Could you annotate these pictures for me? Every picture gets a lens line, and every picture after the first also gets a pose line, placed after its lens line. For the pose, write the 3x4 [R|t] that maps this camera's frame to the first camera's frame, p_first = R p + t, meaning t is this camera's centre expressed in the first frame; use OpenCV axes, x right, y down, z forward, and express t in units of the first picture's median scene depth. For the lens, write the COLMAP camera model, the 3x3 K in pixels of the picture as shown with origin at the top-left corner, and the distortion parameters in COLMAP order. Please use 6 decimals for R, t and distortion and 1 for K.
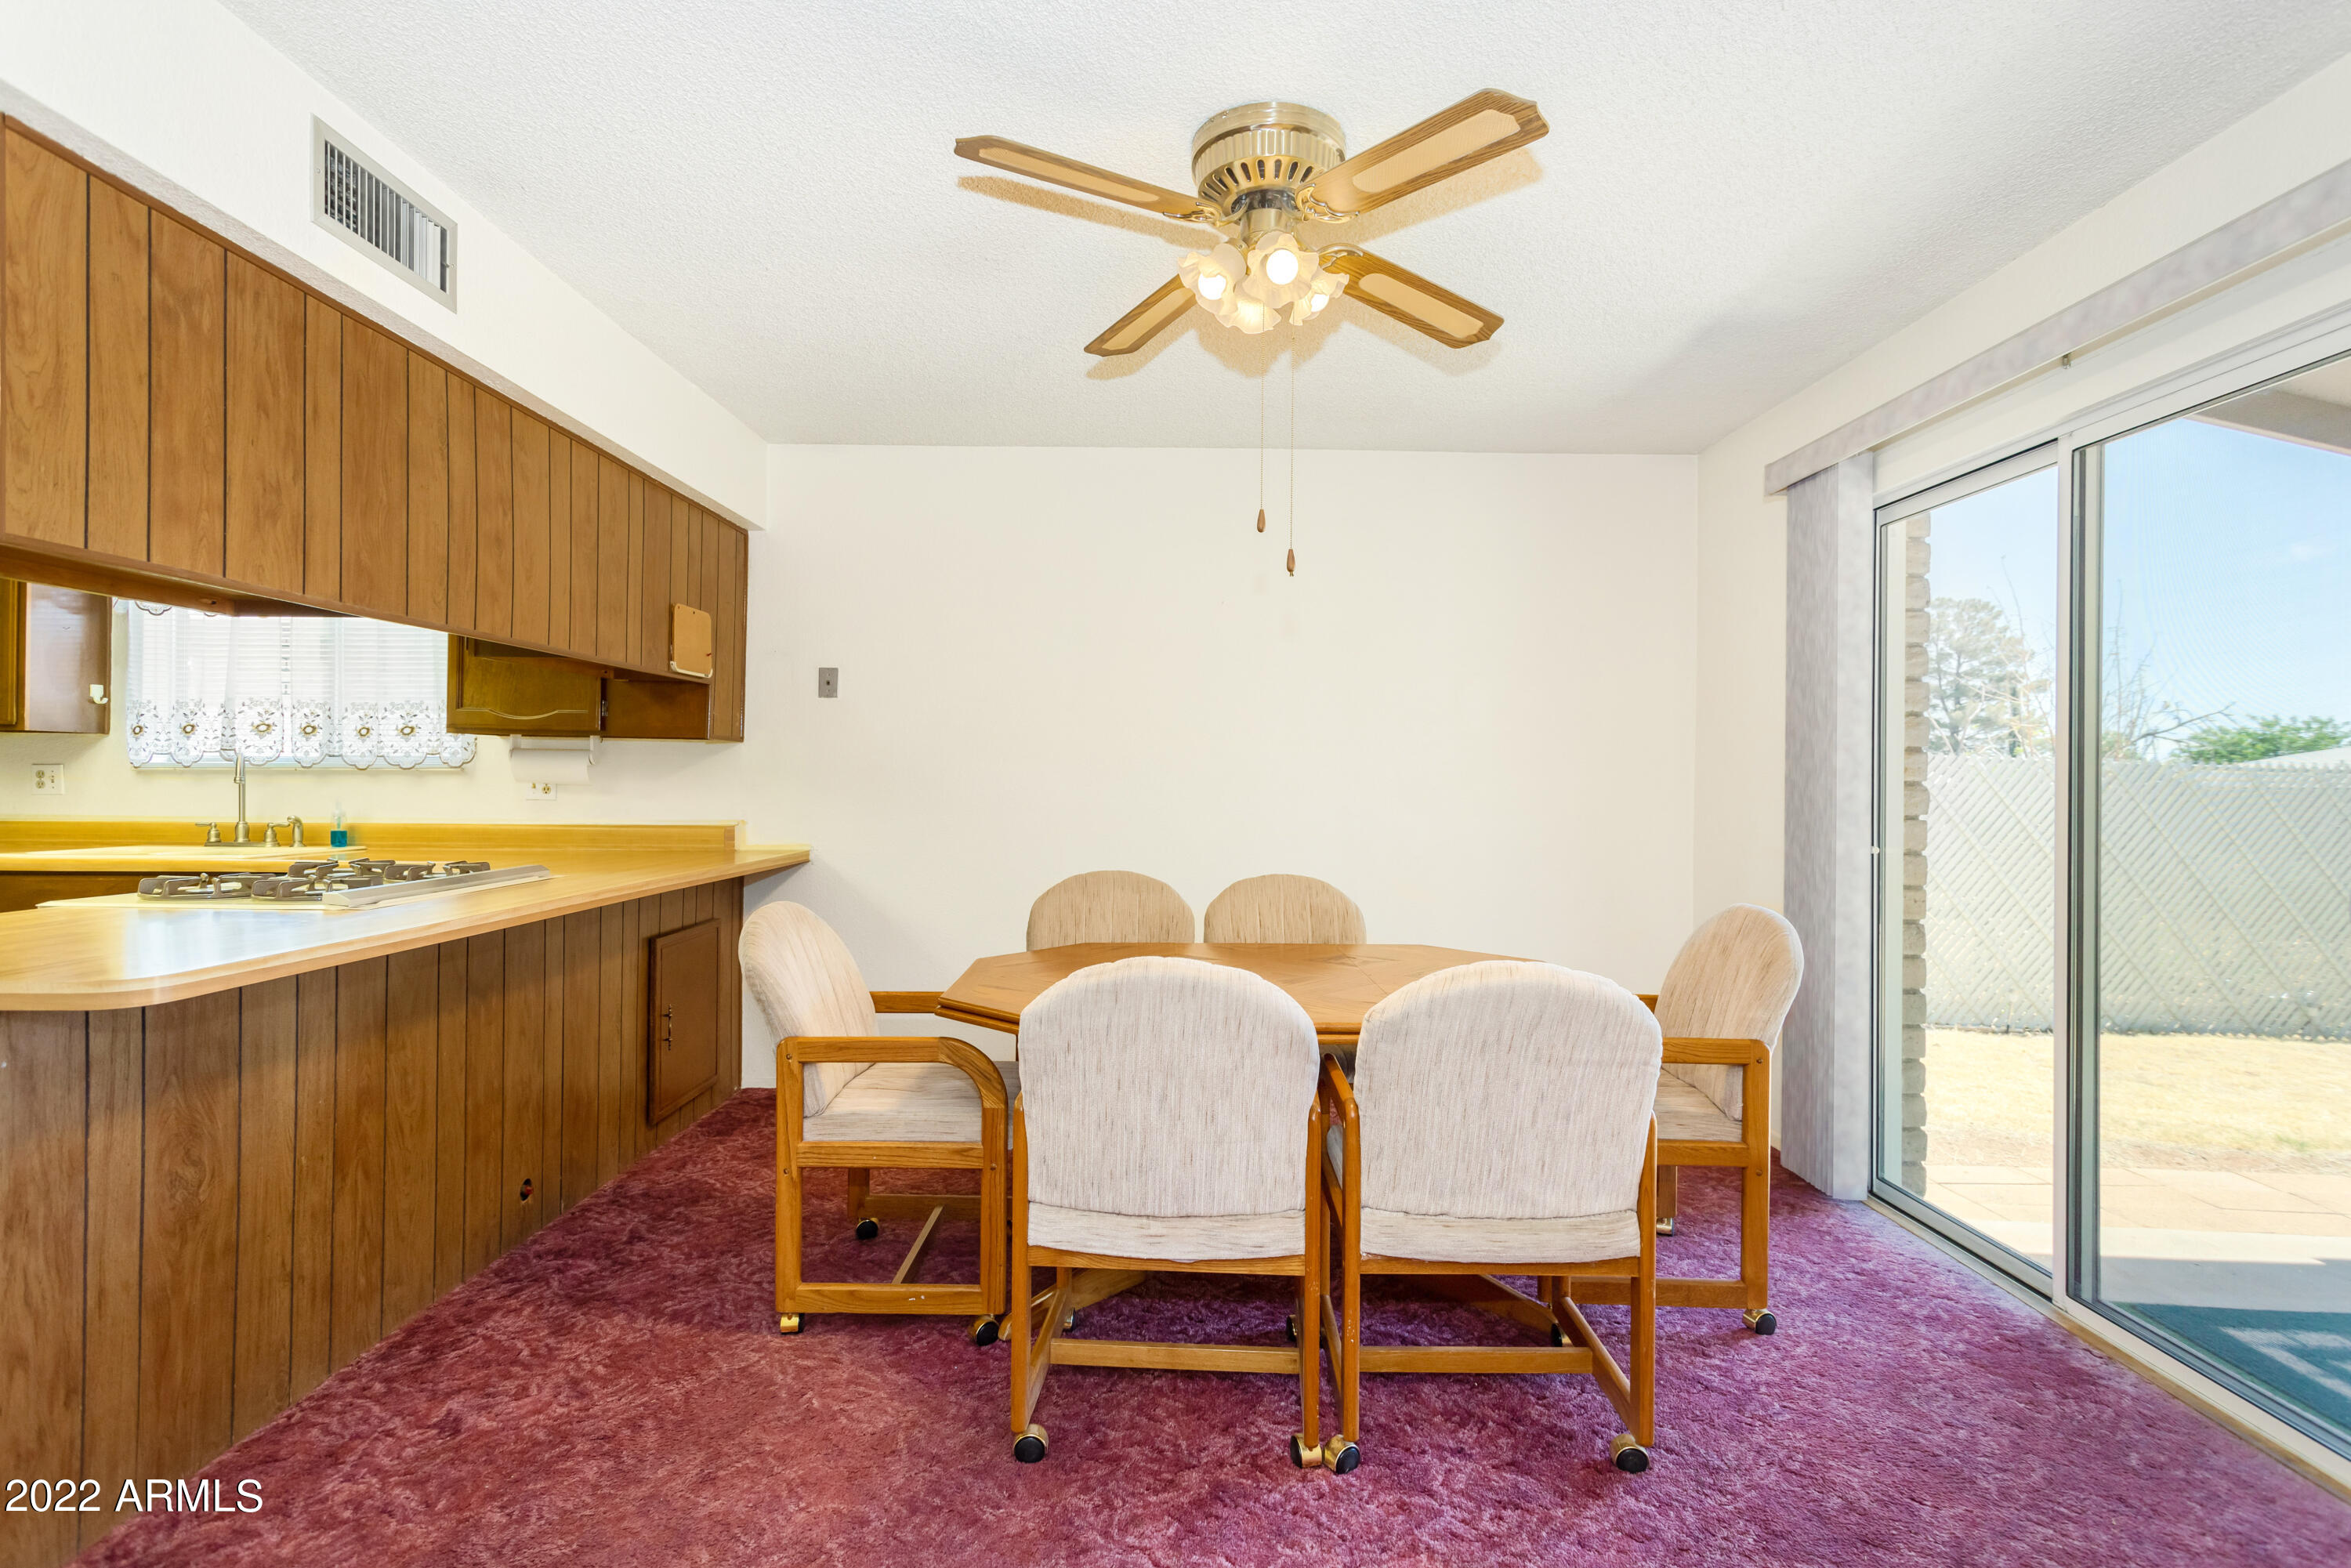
lens RADIAL K [[1116.4, 0, 1180.6], [0, 1116.4, 775.3], [0, 0, 1]] dist [0.002955, 0.000269]
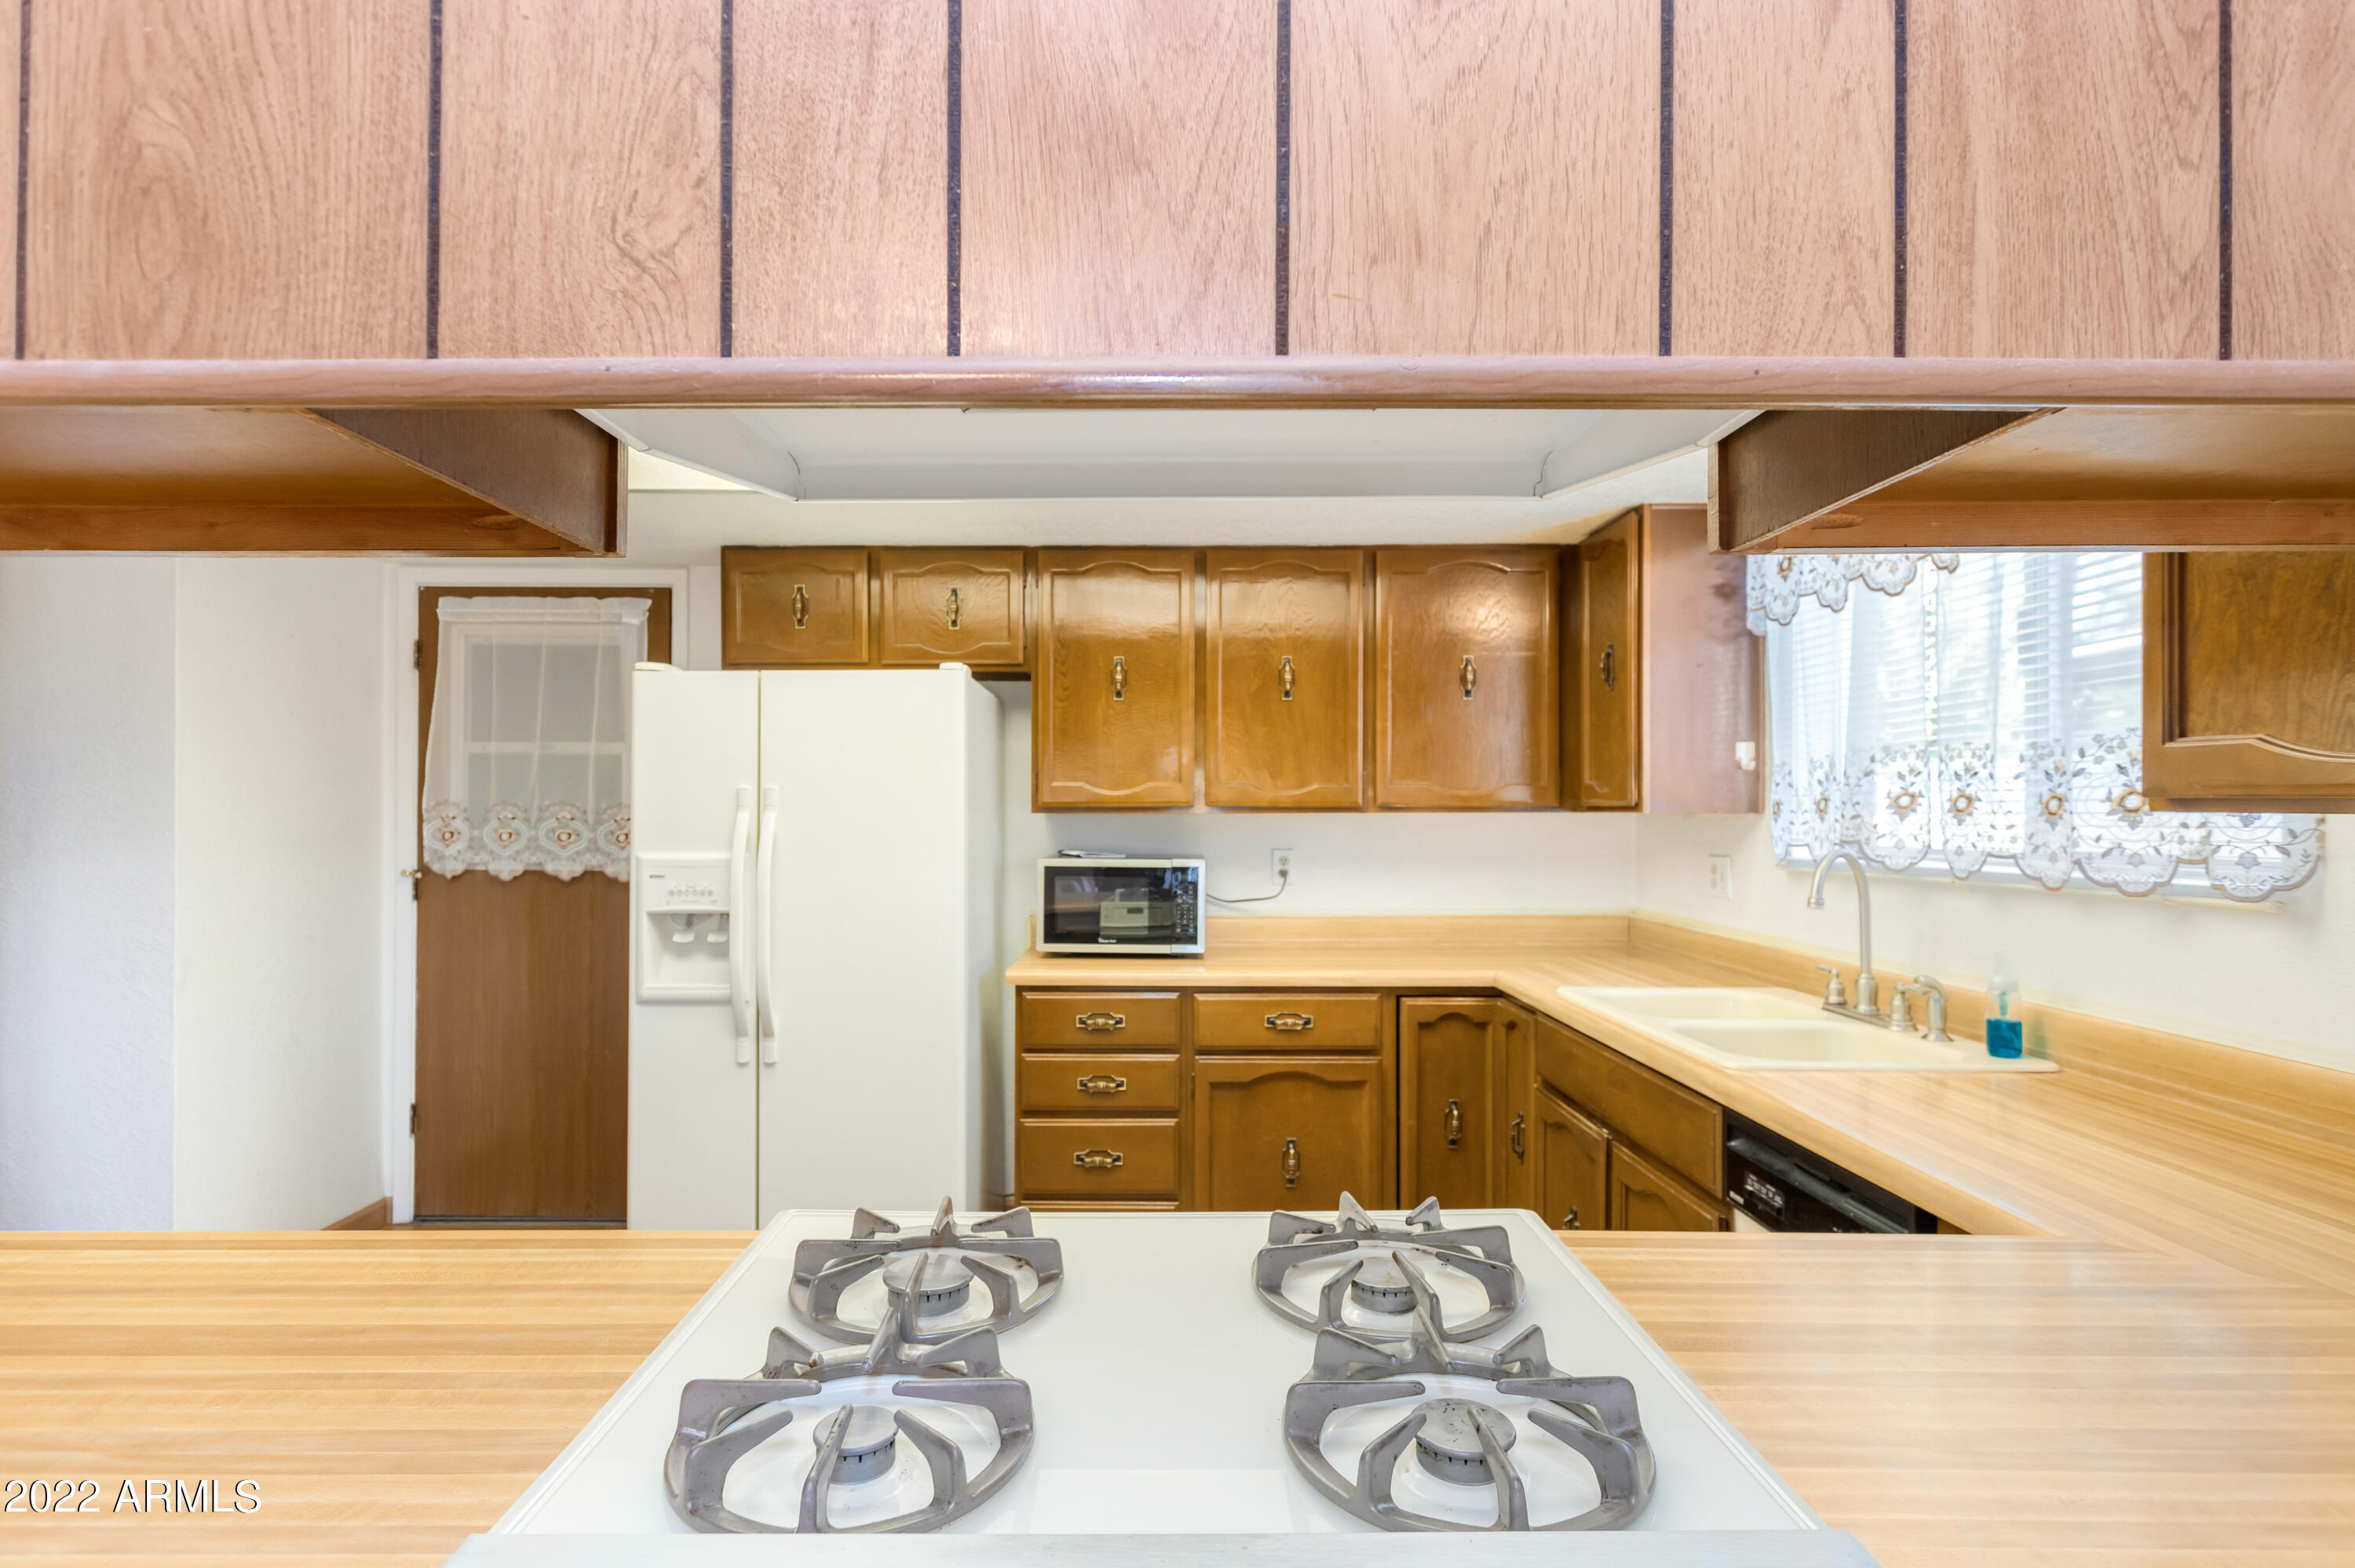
lens RADIAL K [[1117.4, 0, 1154.1], [0, 1117.4, 787.8], [0, 0, 1]] dist [0.001272, 0.000114]
pose [[-0.007512, -0.028536, -0.999565, -0.280207], [-0.000750, 0.999593, -0.028531, -0.033241], [0.999971, 0.000536, -0.007531, 0.645434]]
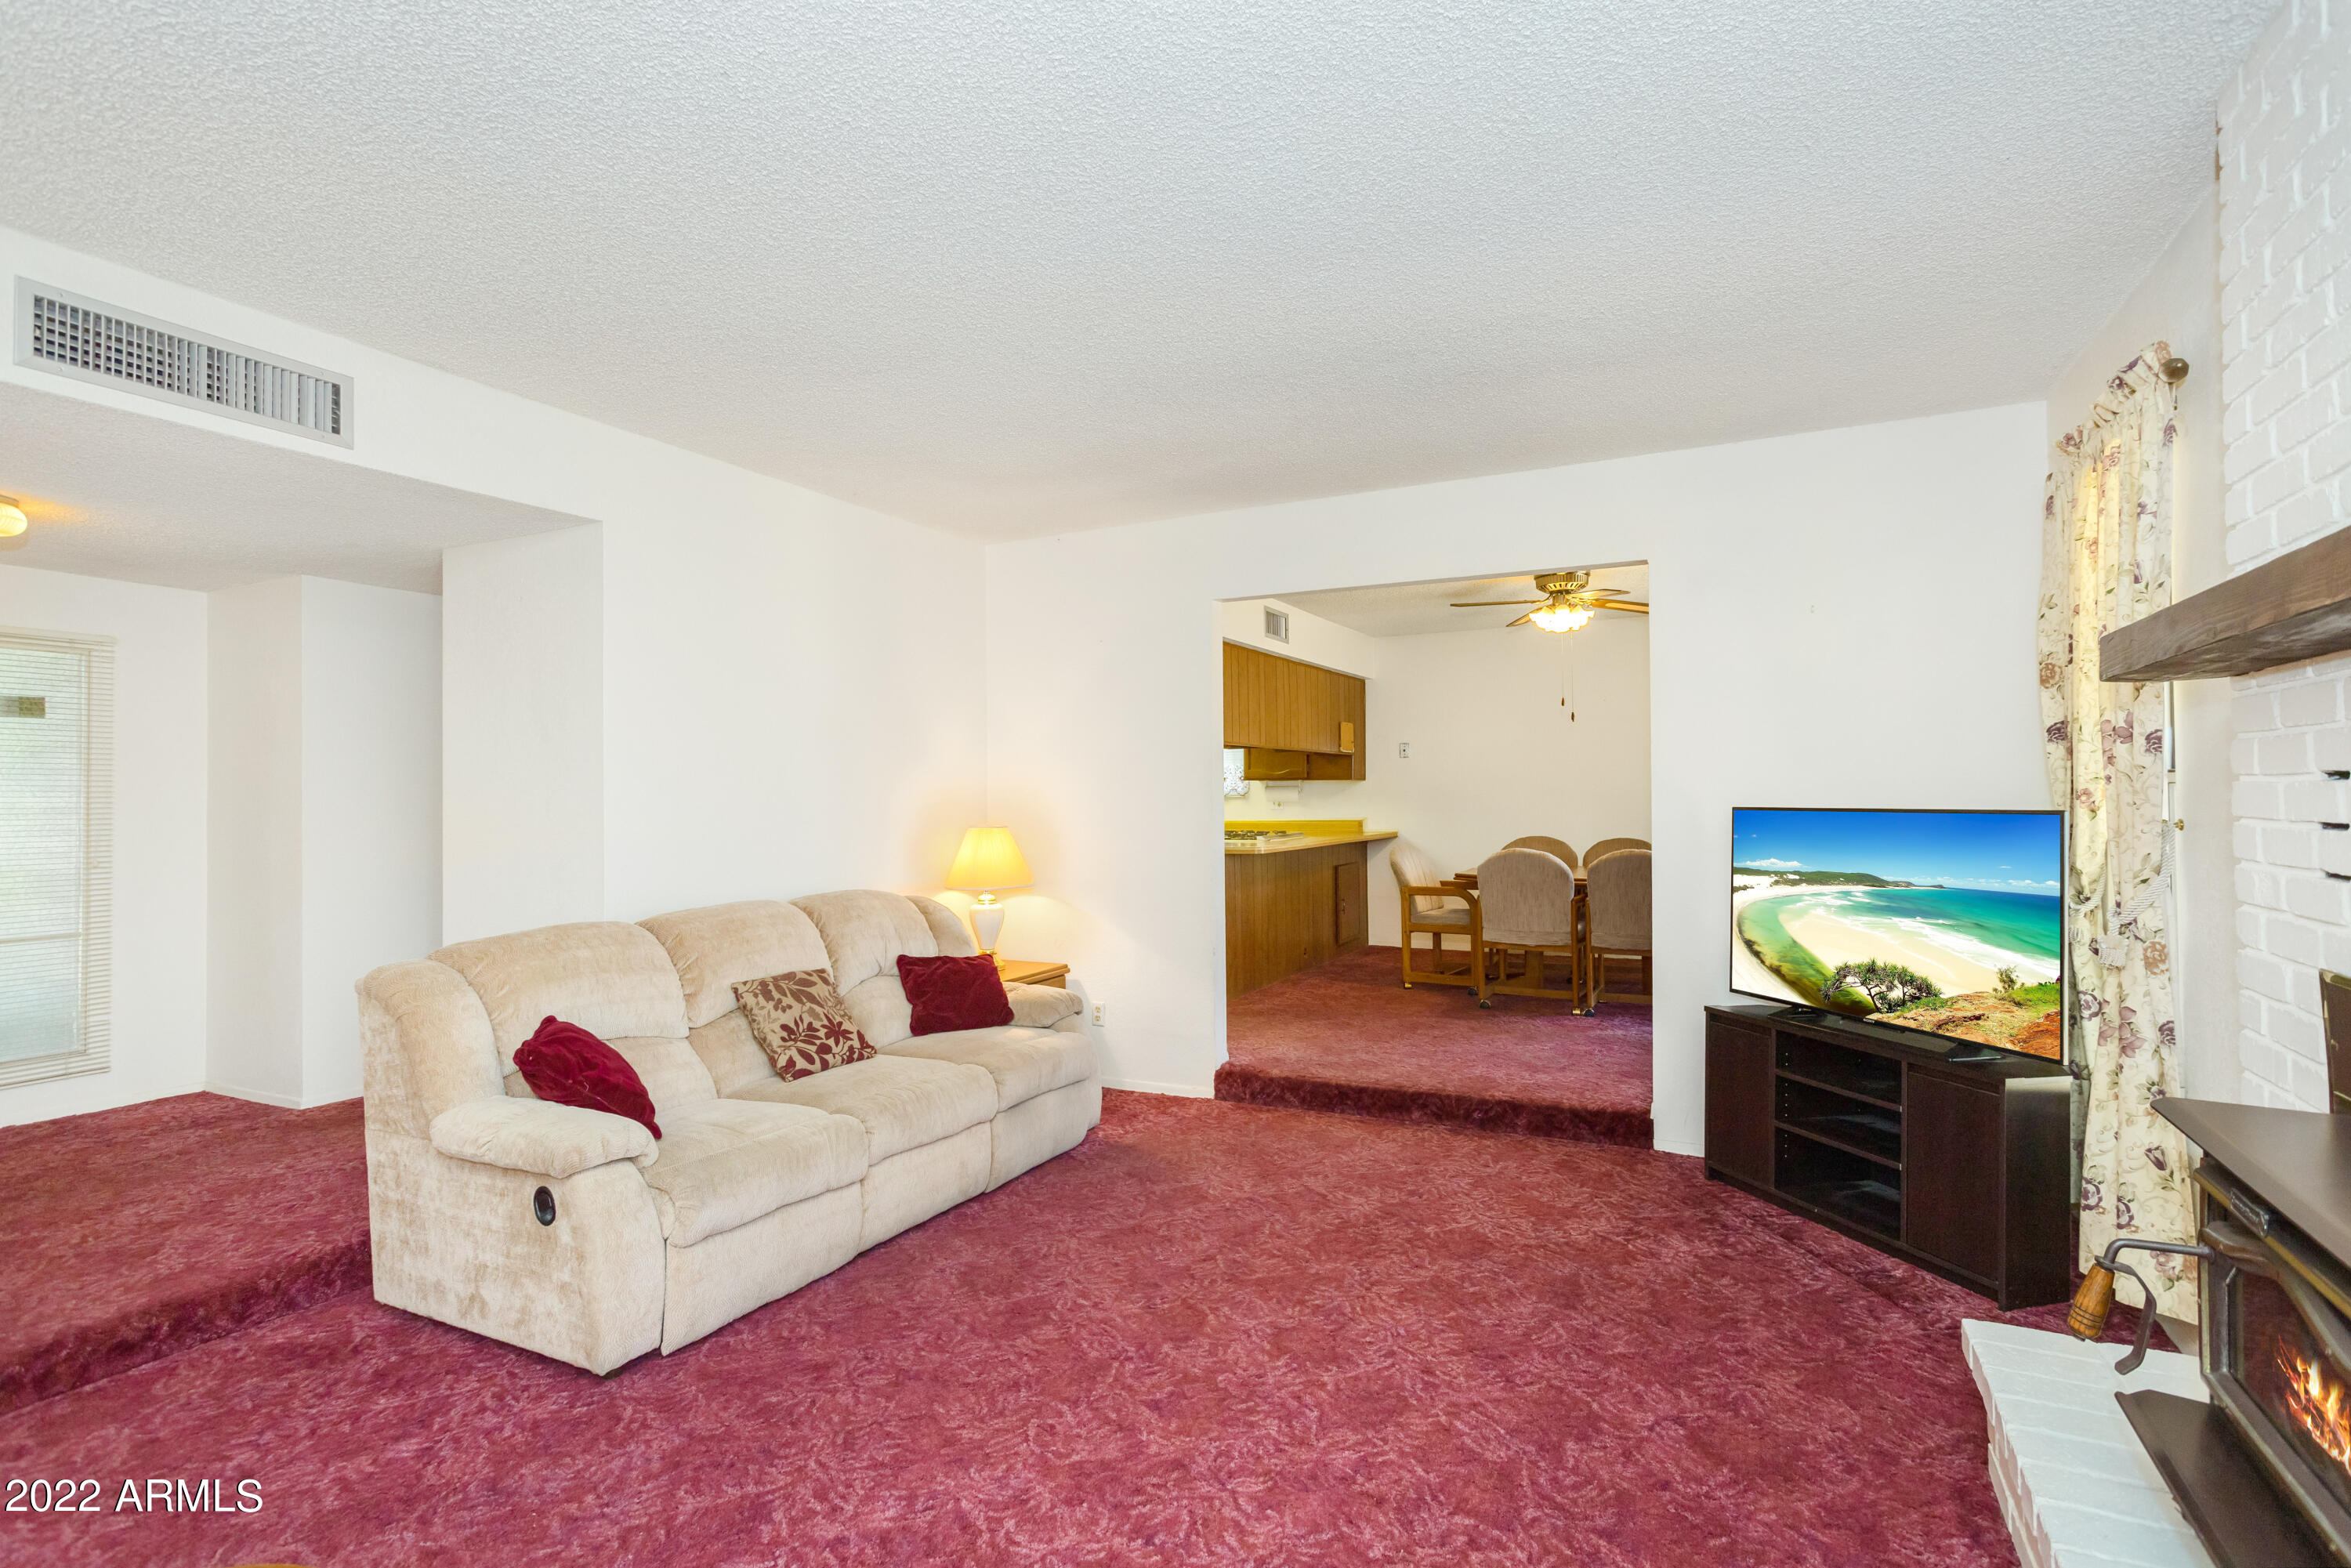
lens RADIAL K [[1143.0, 0, 1179.9], [0, 1143.0, 814.3], [0, 0, 1]] dist [0.005349, 0.001561]
pose [[0.891584, -0.018480, -0.452478, 0.272818], [0.026582, 0.999580, 0.011554, 0.000402], [0.452074, -0.022329, 0.891701, -1.093644]]
